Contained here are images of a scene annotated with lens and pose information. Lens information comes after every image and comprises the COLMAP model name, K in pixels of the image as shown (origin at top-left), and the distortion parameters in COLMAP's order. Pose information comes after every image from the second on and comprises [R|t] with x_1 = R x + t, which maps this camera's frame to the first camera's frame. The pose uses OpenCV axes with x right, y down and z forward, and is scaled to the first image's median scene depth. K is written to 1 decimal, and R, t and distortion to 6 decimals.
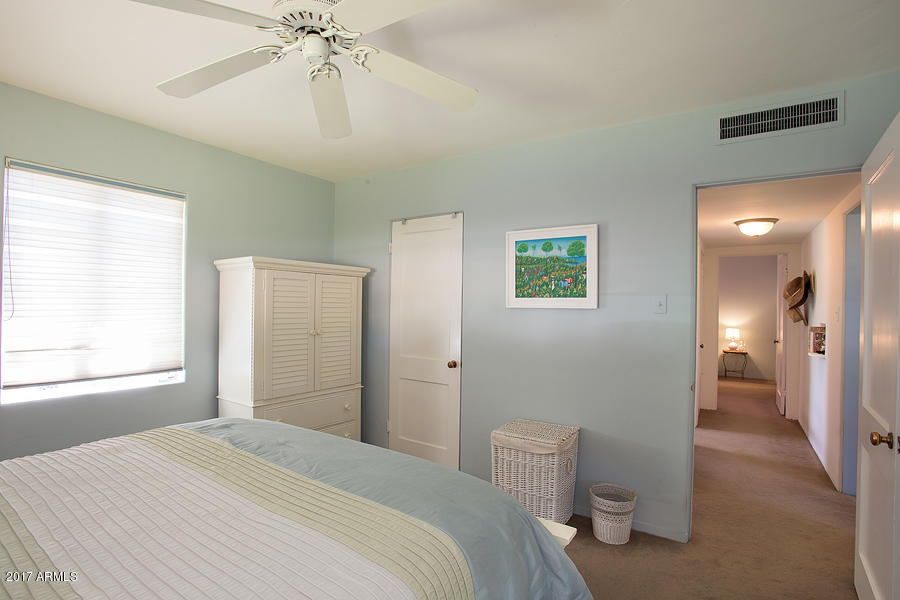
lens RADIAL K [[432.5, 0, 449.1], [0, 432.5, 303.3], [0, 0, 1]] dist [0.000006, 0.000859]
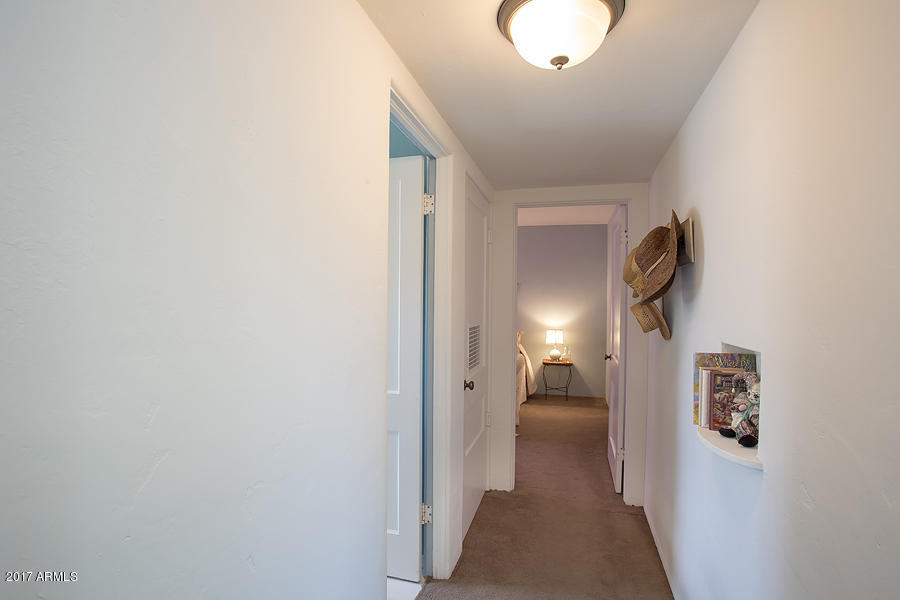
lens RADIAL K [[432.5, 0, 449.1], [0, 432.5, 303.3], [0, 0, 1]] dist [0.000006, 0.000859]
pose [[0.952564, -0.005517, 0.304289, 0.395697], [0.002275, 0.999937, 0.011011, 0.006104], [-0.304330, -0.009796, 0.952516, 0.539673]]
